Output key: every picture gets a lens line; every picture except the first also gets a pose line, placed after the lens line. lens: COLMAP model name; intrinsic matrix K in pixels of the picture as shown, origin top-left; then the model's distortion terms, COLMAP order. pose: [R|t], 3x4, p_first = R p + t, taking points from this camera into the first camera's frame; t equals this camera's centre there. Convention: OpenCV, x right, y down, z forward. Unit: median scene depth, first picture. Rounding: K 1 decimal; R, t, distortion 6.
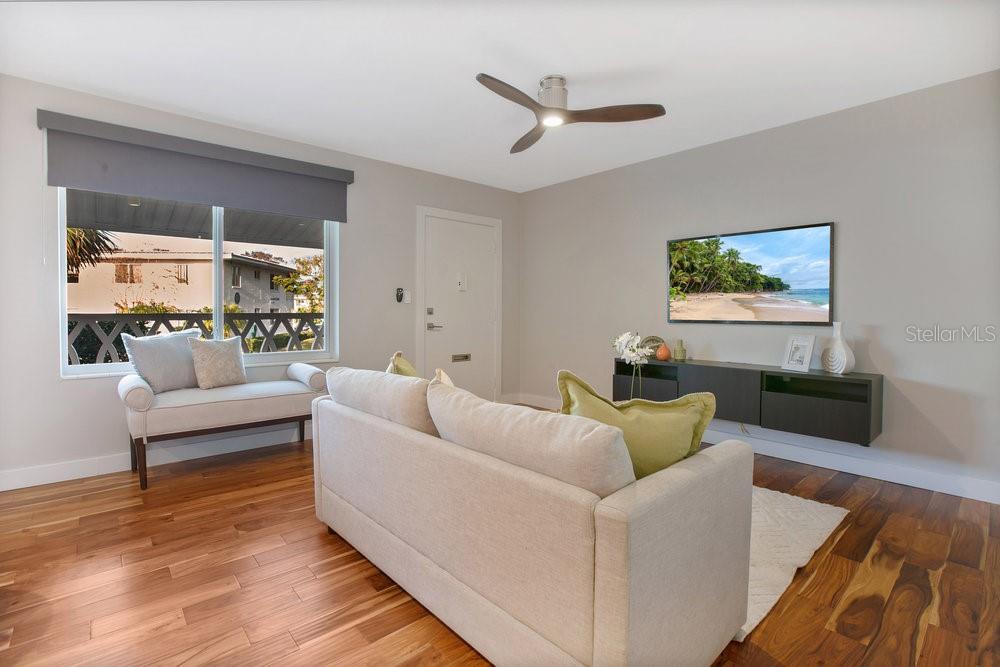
lens RADIAL K [[456.8, 0, 499.0], [0, 456.8, 314.4], [0, 0, 1]] dist [-0.027650, 0.001793]
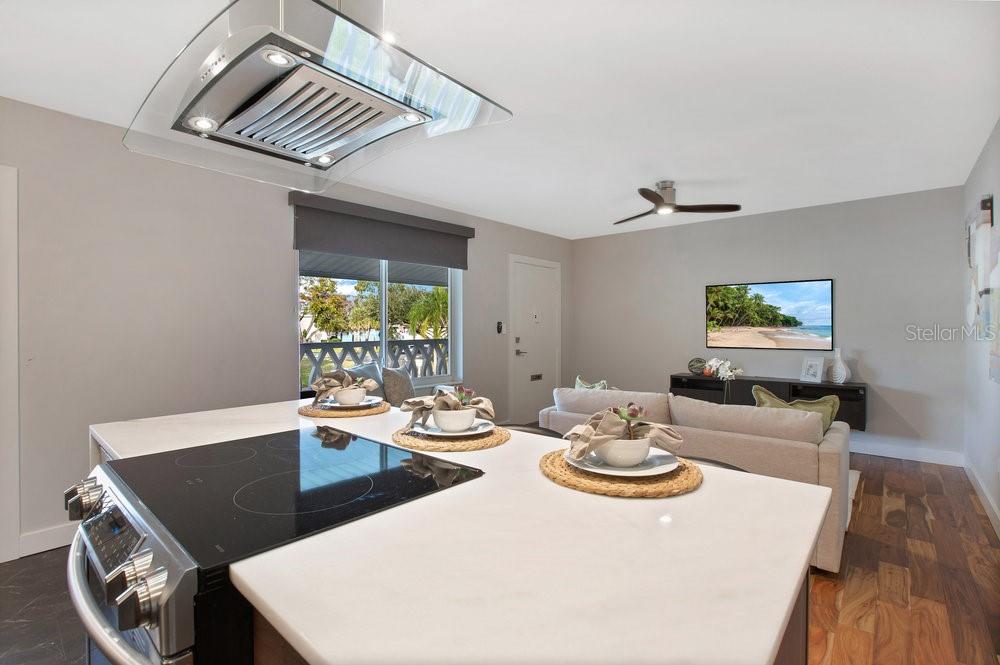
lens RADIAL K [[456.8, 0, 500.2], [0, 456.8, 330.1], [0, 0, 1]] dist [-0.027650, 0.001793]
pose [[0.991207, -0.006276, 0.132174, -0.454649], [0.006482, 0.999978, -0.001132, -0.041350], [-0.132164, 0.001979, 0.991226, -0.261146]]
